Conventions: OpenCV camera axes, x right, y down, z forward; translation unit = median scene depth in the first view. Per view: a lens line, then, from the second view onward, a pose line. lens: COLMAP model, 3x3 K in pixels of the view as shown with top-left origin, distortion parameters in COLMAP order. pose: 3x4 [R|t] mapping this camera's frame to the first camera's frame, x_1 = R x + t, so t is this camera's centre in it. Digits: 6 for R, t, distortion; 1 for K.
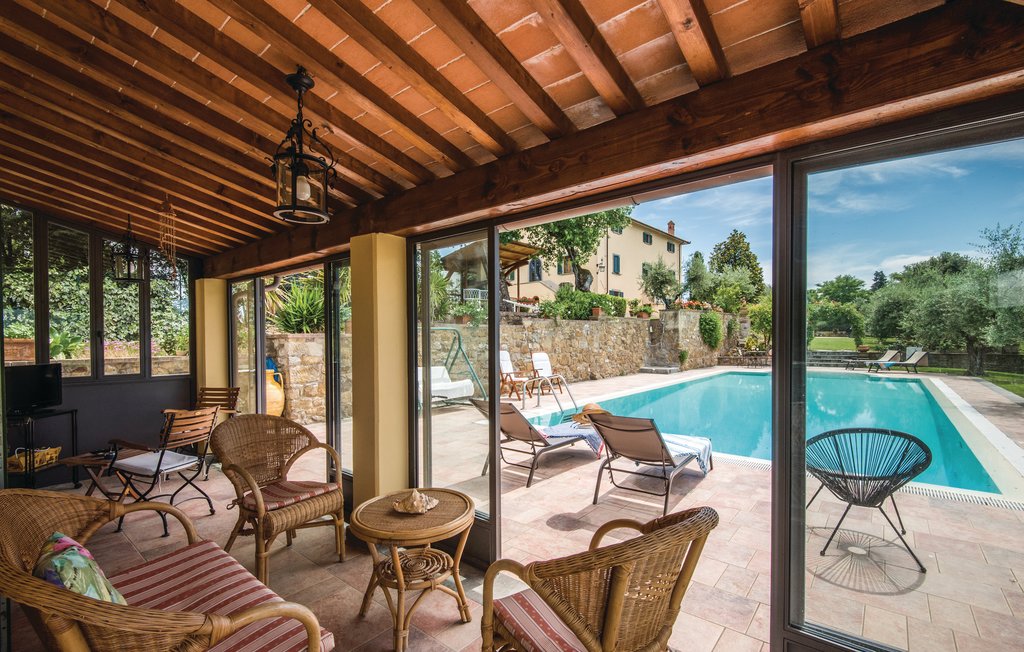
lens RADIAL K [[453.2, 0, 509.8], [0, 453.2, 345.3], [0, 0, 1]] dist [-0.010668, -0.000260]
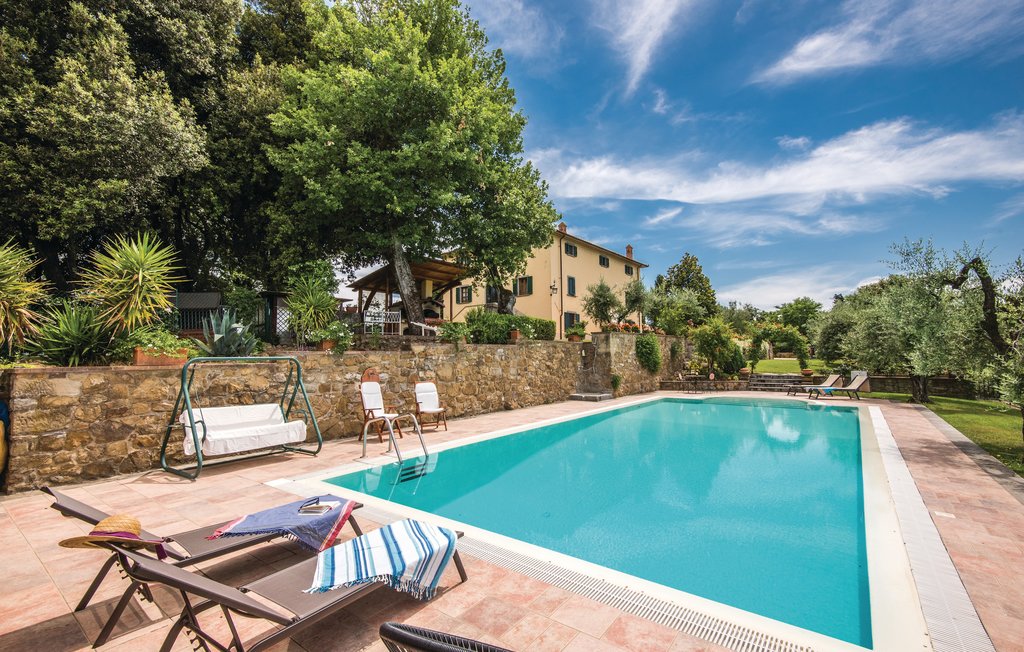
lens RADIAL K [[444.0, 0, 512.0], [0, 444.0, 326.0], [0, 0, 1]] dist [0.013341, -0.000336]
pose [[0.998798, -0.000304, 0.049023, 0.126690], [0.004684, 0.995996, -0.089271, -0.010122], [-0.048799, 0.089393, 0.994800, 0.083069]]
